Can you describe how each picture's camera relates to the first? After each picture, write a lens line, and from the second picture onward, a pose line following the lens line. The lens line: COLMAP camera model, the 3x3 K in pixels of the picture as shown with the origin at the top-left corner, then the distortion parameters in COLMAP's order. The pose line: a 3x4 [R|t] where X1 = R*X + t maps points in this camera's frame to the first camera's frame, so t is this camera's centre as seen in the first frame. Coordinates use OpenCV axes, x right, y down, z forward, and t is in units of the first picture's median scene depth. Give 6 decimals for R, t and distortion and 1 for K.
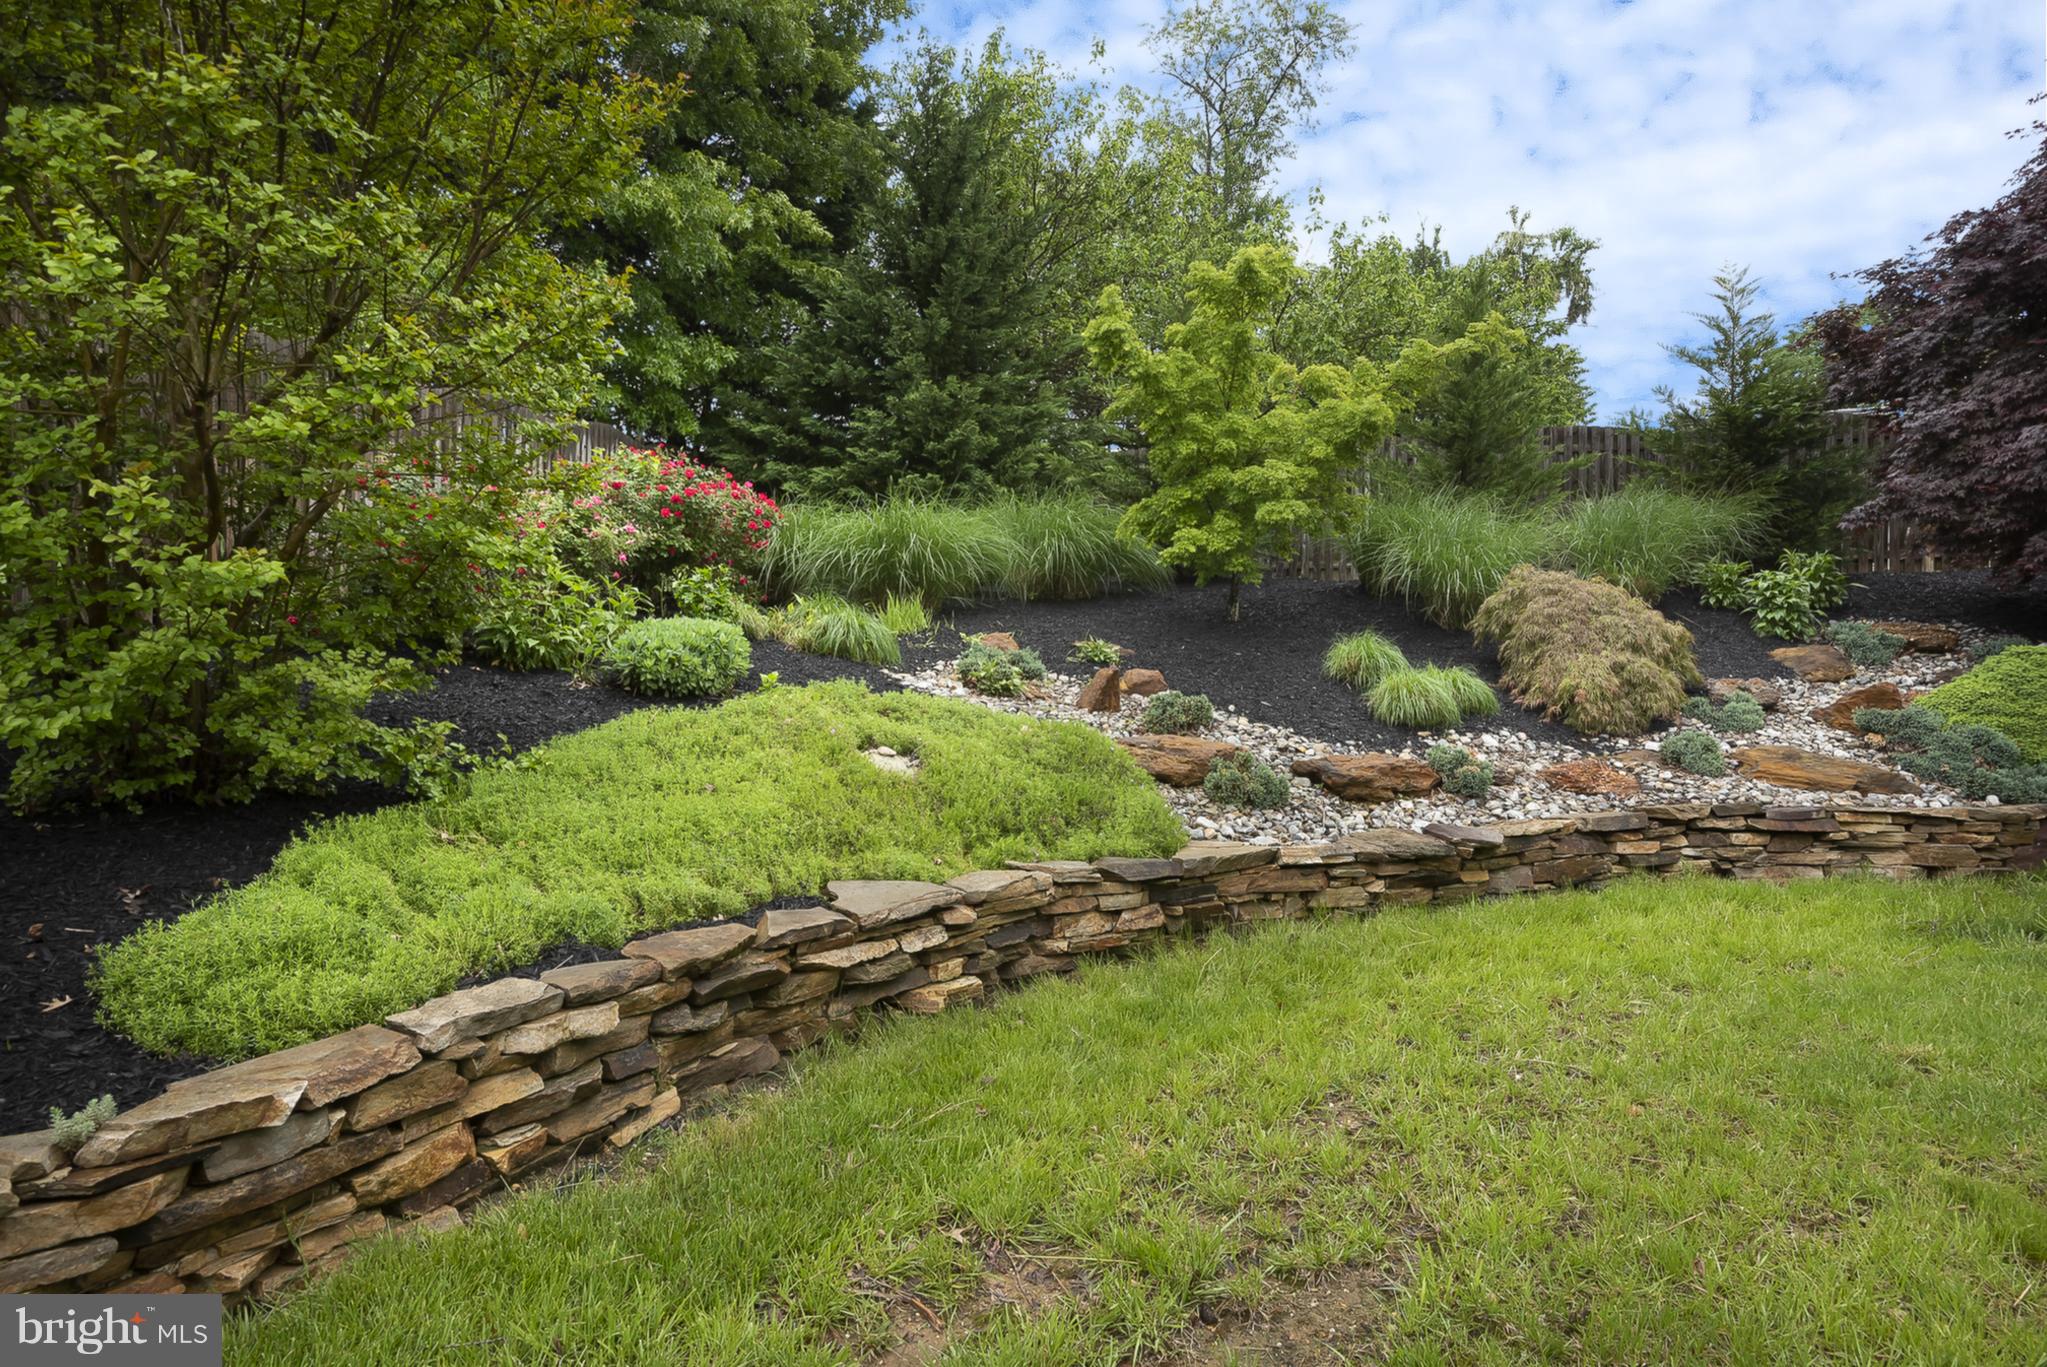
lens RADIAL K [[1256.3, 0, 1020.3], [0, 1256.3, 685.9], [0, 0, 1]] dist [-0.000218, 0.023599]
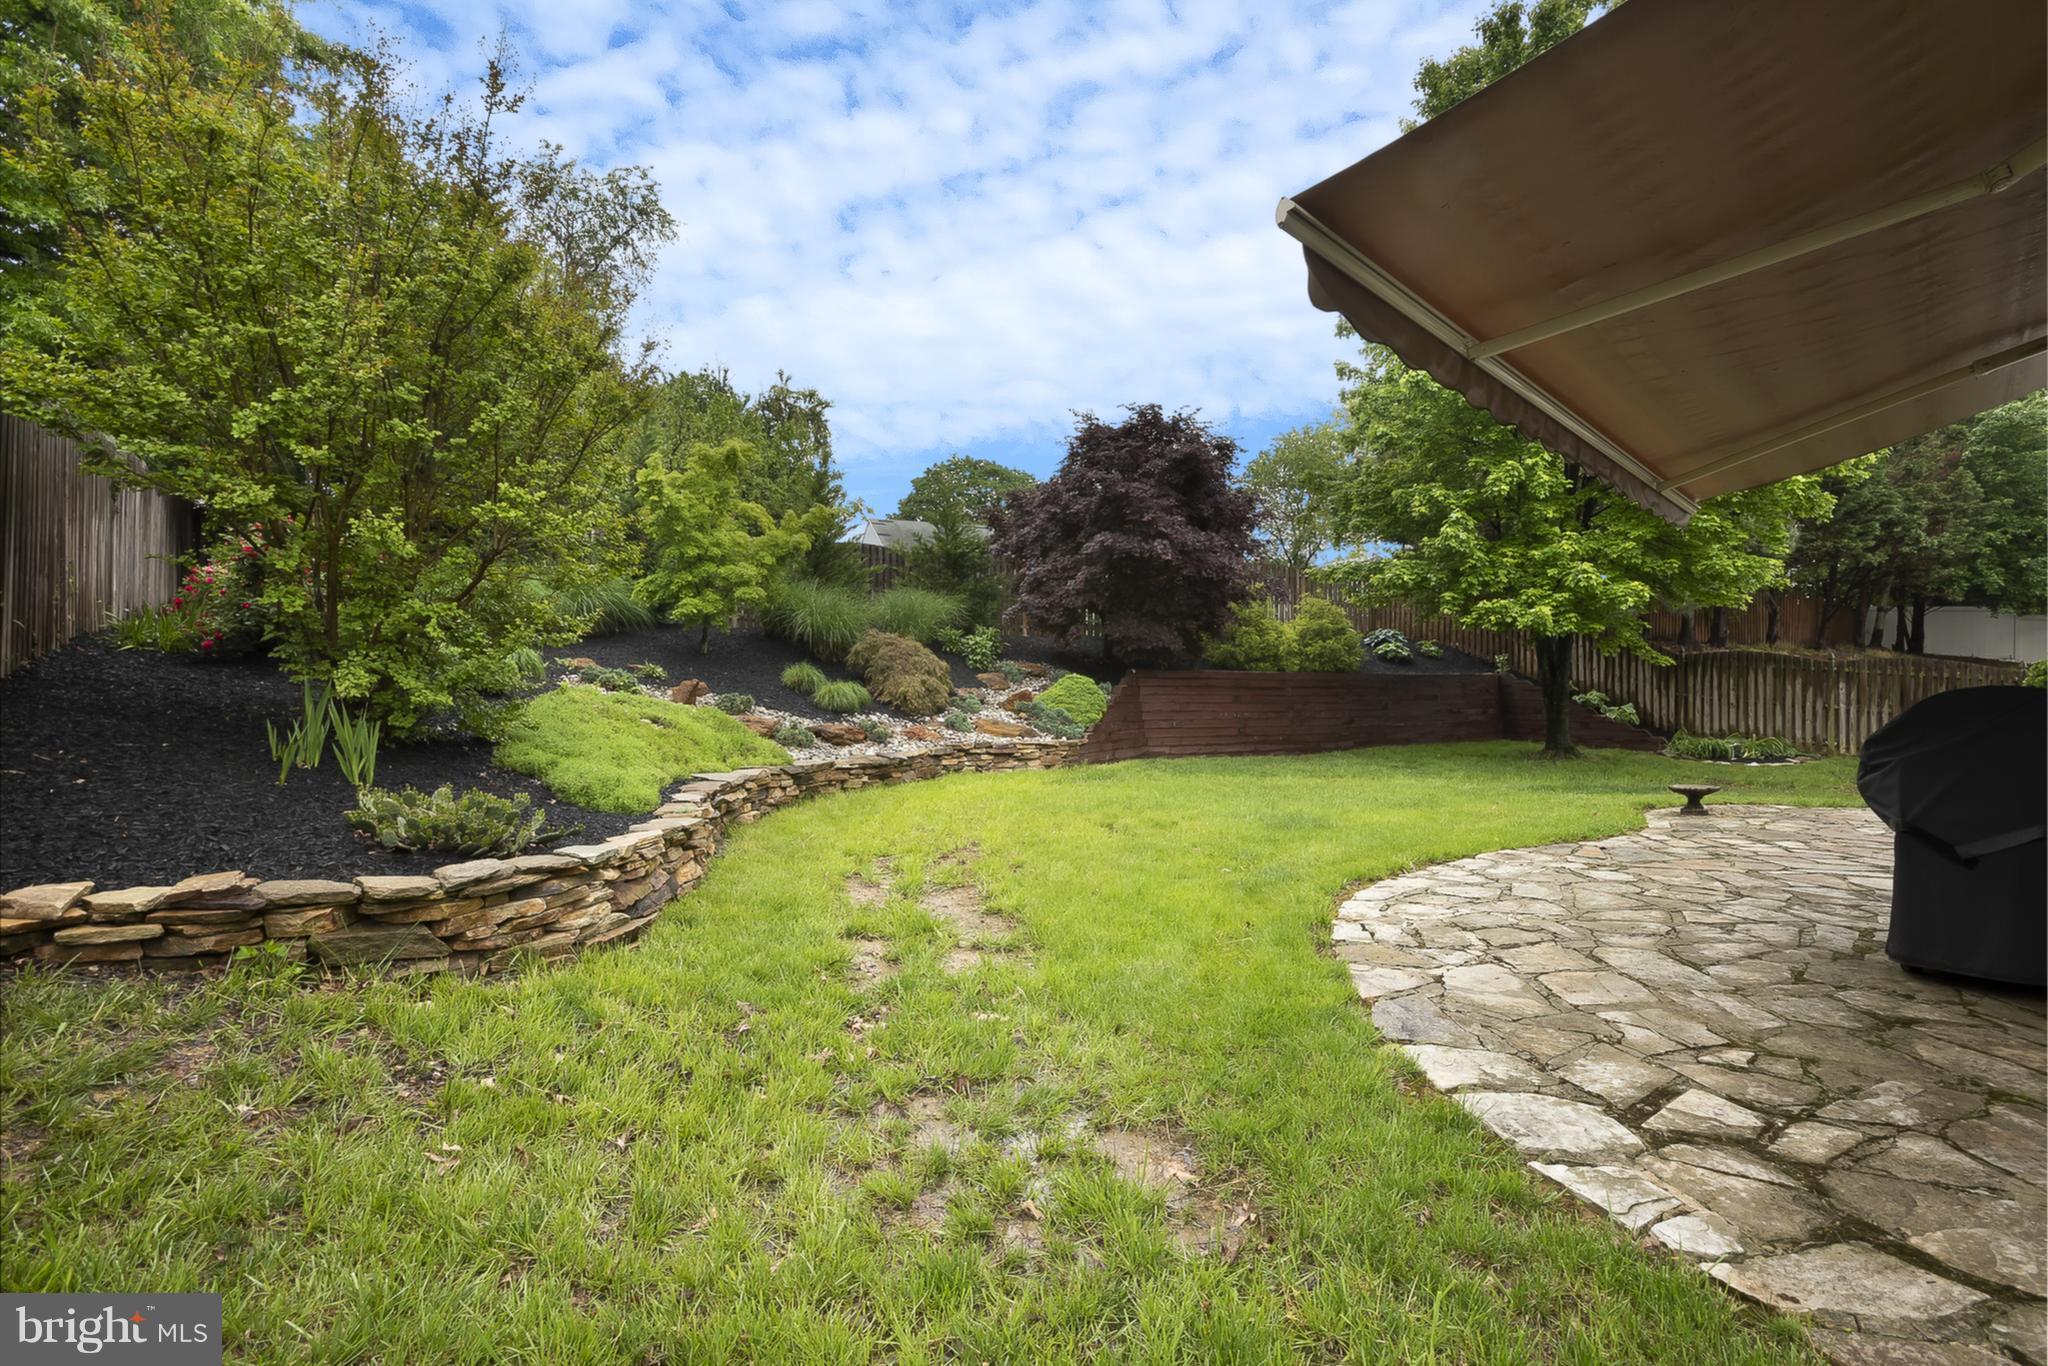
lens RADIAL K [[1256.9, 0, 1024.0], [0, 1256.9, 686.3], [0, 0, 1]] dist [-0.000218, 0.023599]
pose [[0.777708, 0.006100, 0.628596, -0.683562], [0.002514, 0.999915, -0.012814, 0.018164], [-0.628621, 0.011545, 0.777626, -0.698436]]
